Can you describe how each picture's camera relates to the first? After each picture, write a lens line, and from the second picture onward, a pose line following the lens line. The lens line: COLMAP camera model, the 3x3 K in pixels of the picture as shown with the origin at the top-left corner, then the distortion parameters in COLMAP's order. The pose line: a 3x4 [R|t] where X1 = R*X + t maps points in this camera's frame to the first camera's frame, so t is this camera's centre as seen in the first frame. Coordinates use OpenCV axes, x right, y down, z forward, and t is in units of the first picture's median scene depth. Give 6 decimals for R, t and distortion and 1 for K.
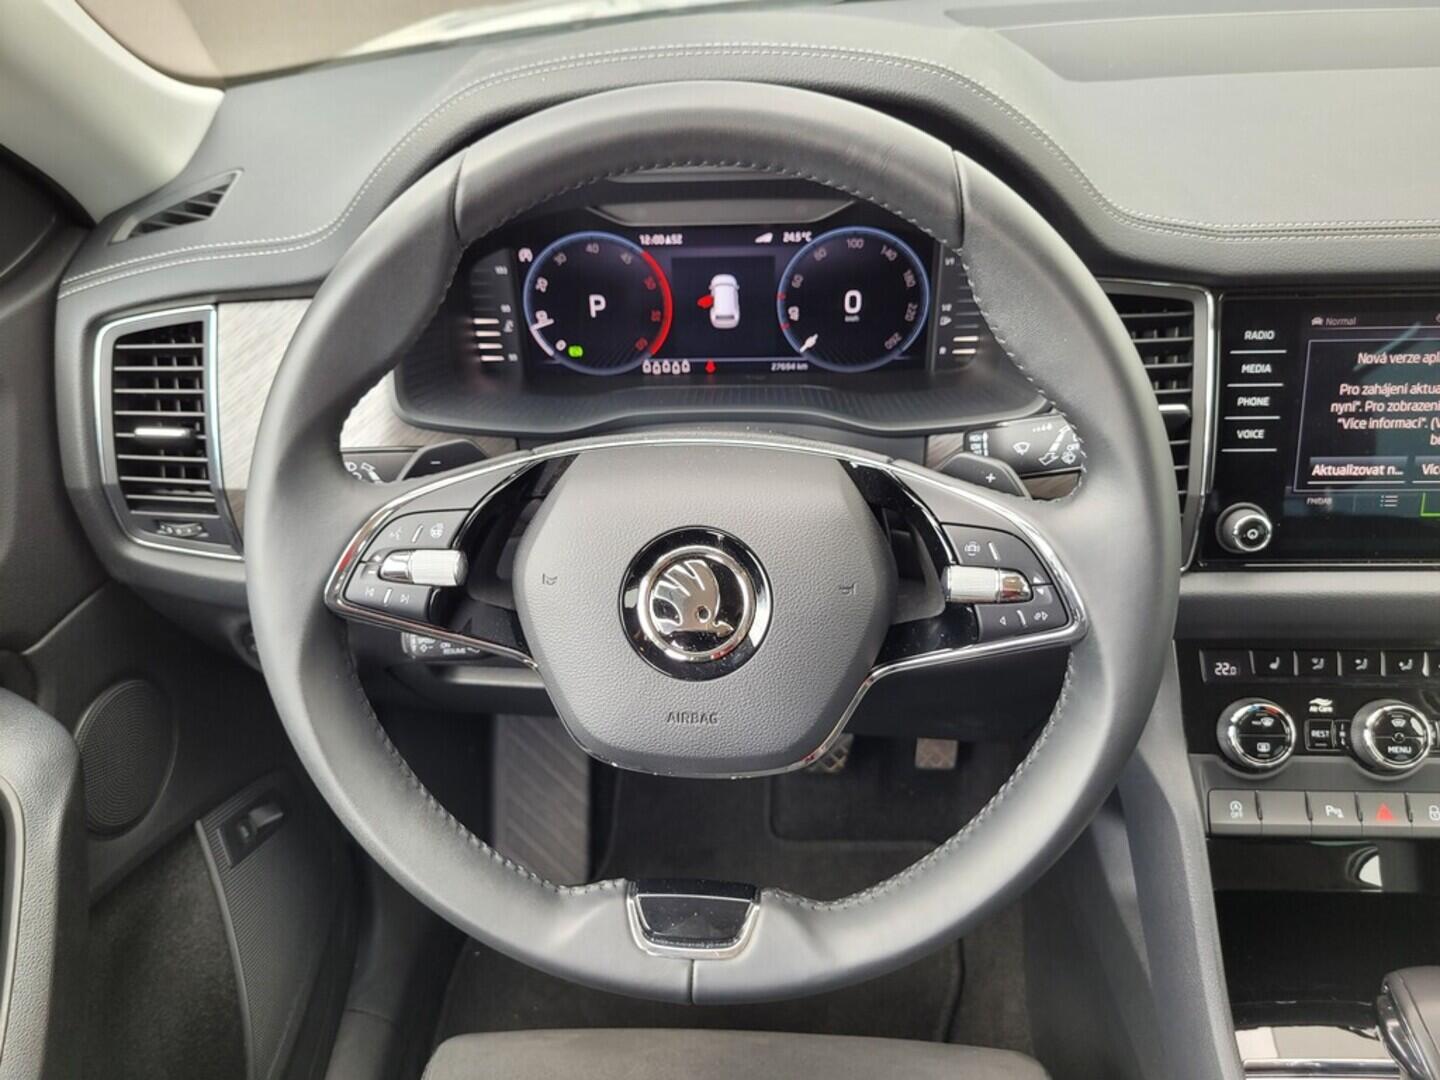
lens RADIAL K [[1110.9, 0, 704.4], [0, 1110.9, 535.5], [0, 0, 1]] dist [0.007702, -0.006587]
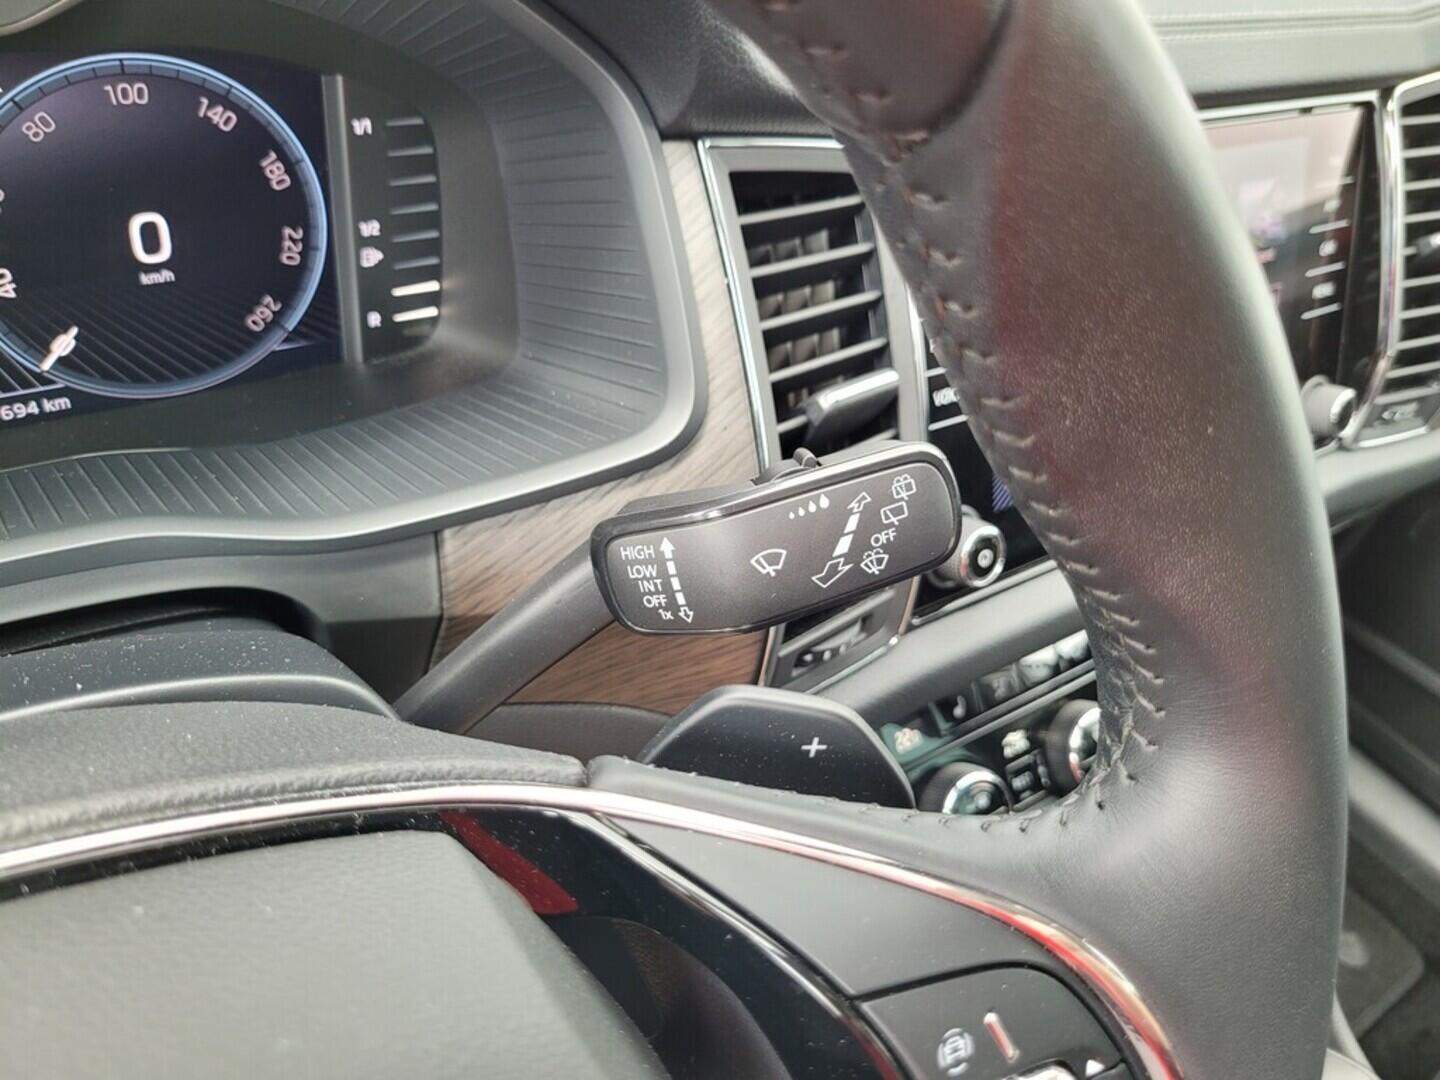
lens RADIAL K [[1151.3, 0, 720.0], [0, 1151.3, 540.0], [0, 0, 1]] dist [-0.004905, -0.007821]
pose [[0.774490, -0.259973, 0.576697, 0.019494], [0.205639, 0.965605, 0.159122, -0.127667], [-0.598229, -0.004647, 0.801312, 0.533477]]
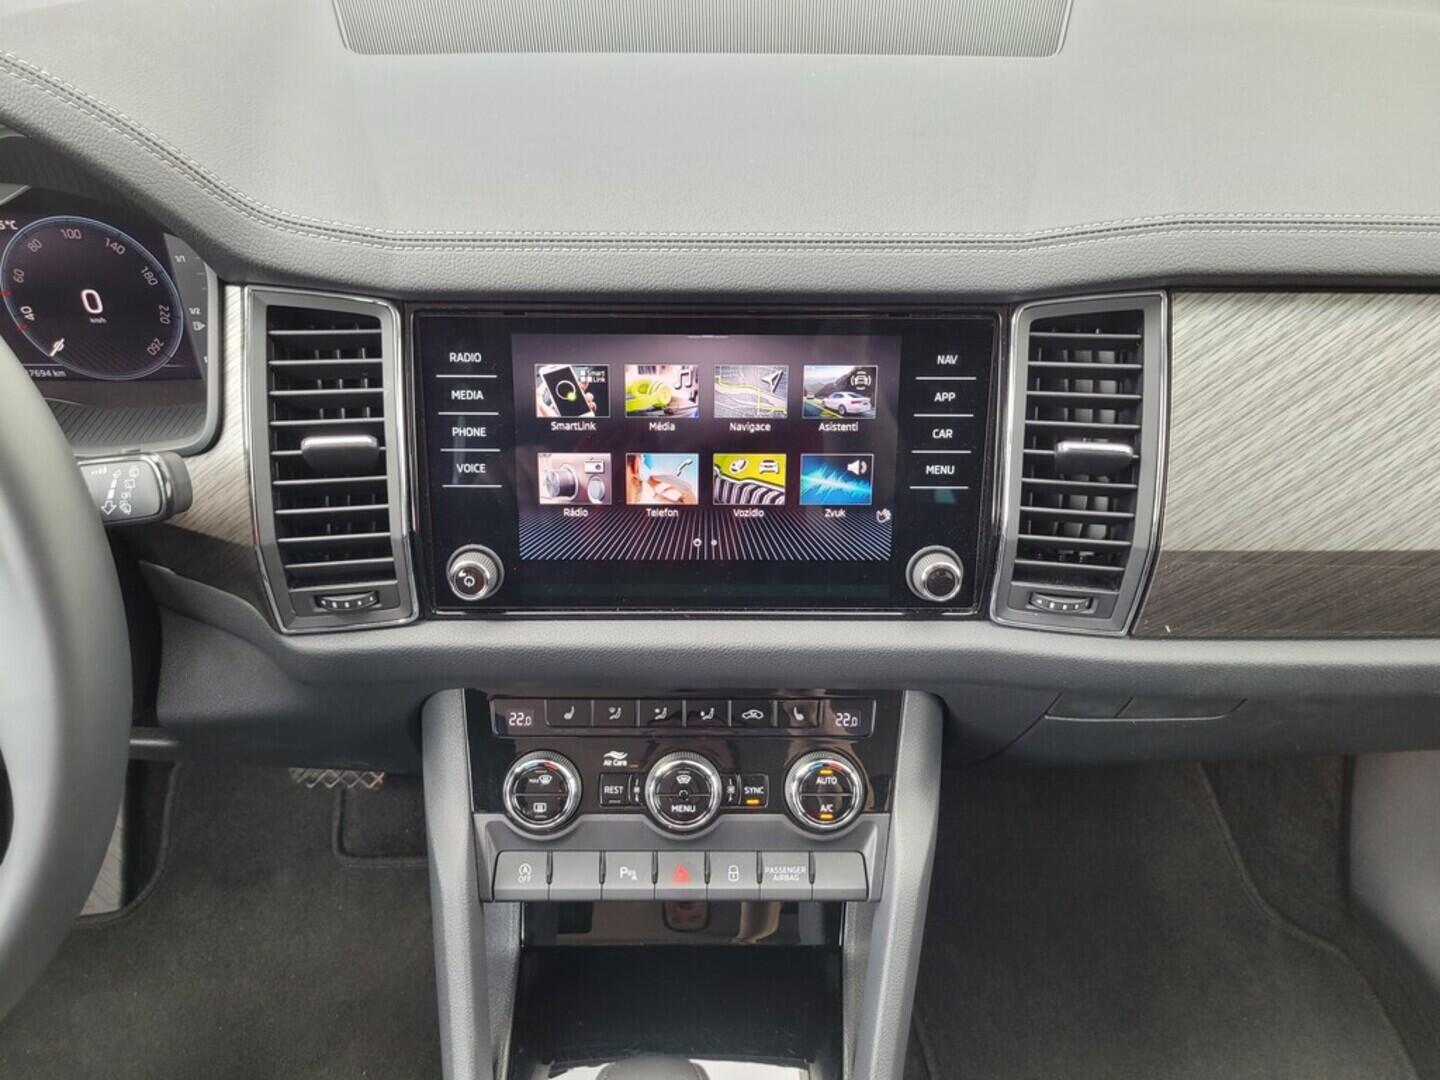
lens RADIAL K [[1110.9, 0, 704.4], [0, 1110.9, 535.5], [0, 0, 1]] dist [0.007702, -0.006587]
pose [[0.996082, 0.004507, 0.088314, 0.548420], [-0.007657, 0.999346, 0.035353, -0.064082], [-0.088097, -0.035891, 0.995465, 0.091407]]
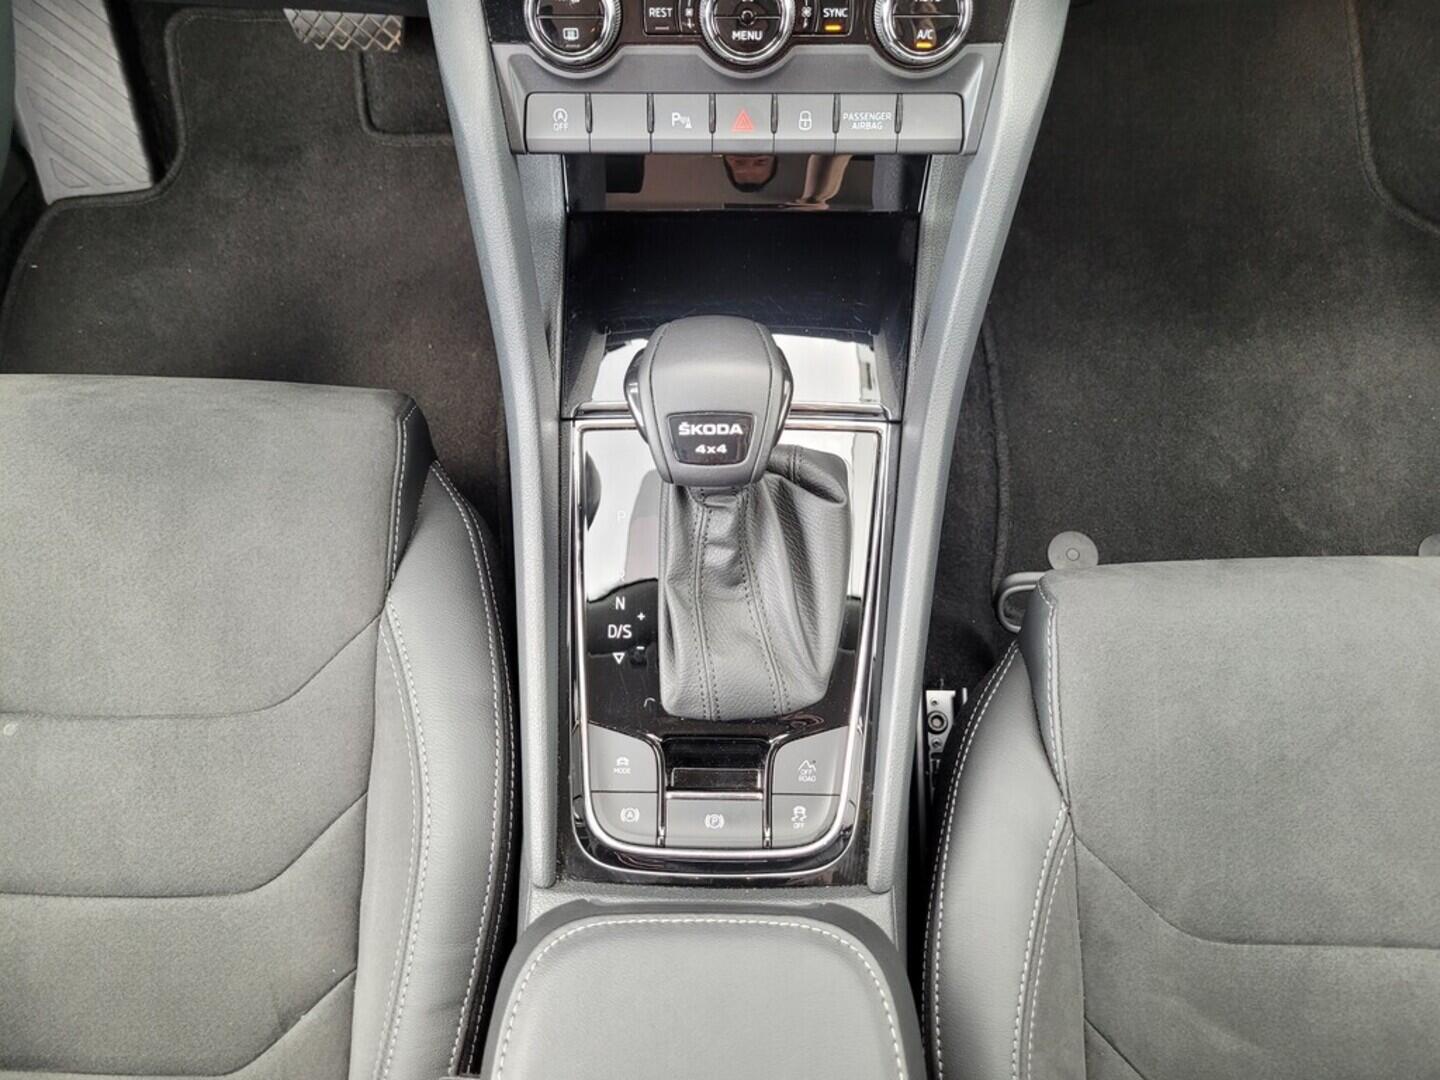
lens RADIAL K [[1110.9, 0, 704.4], [0, 1110.9, 535.5], [0, 0, 1]] dist [0.007702, -0.006587]
pose [[0.999004, -0.030451, 0.032613, 0.550070], [0.004922, 0.801672, 0.597743, 0.015356], [-0.044346, -0.596988, 0.801024, 0.200908]]
